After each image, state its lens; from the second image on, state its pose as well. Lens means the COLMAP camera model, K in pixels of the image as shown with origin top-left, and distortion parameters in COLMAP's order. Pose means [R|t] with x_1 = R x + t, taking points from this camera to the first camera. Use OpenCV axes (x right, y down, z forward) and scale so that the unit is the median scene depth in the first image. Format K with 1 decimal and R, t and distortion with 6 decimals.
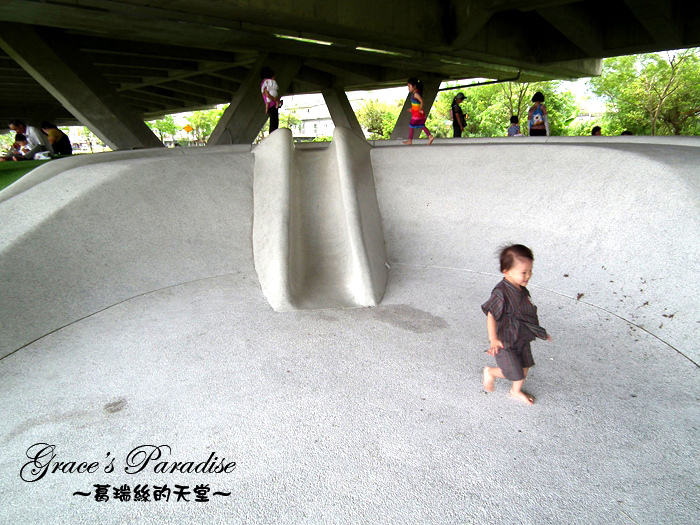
lens RADIAL K [[476.9, 0, 349.4], [0, 476.9, 263.0], [0, 0, 1]] dist [-0.010693, 0.003098]
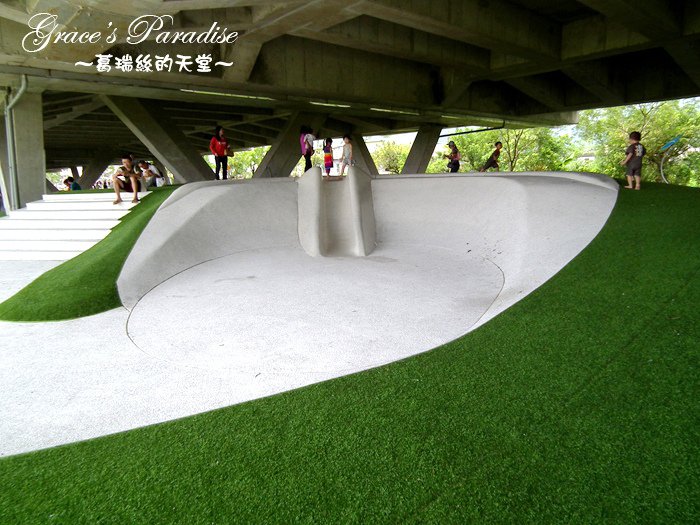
lens RADIAL K [[476.9, 0, 344.9], [0, 476.9, 261.7], [0, 0, 1]] dist [-0.010693, 0.003098]
pose [[0.998472, 0.010884, -0.054169, 0.044011], [-0.015226, 0.996645, -0.080414, 0.149698], [0.053112, 0.081116, 0.995289, -0.518965]]
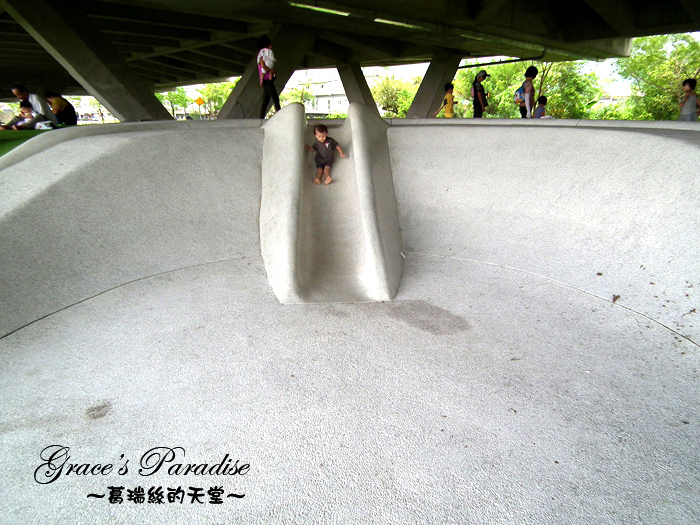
lens RADIAL K [[476.9, 0, 349.4], [0, 476.9, 265.0], [0, 0, 1]] dist [-0.010693, 0.003098]
pose [[0.999305, 0.032489, -0.018256, -0.004681], [-0.031582, 0.998350, 0.047952, -0.011267], [0.019784, -0.047342, 0.998683, 0.046595]]
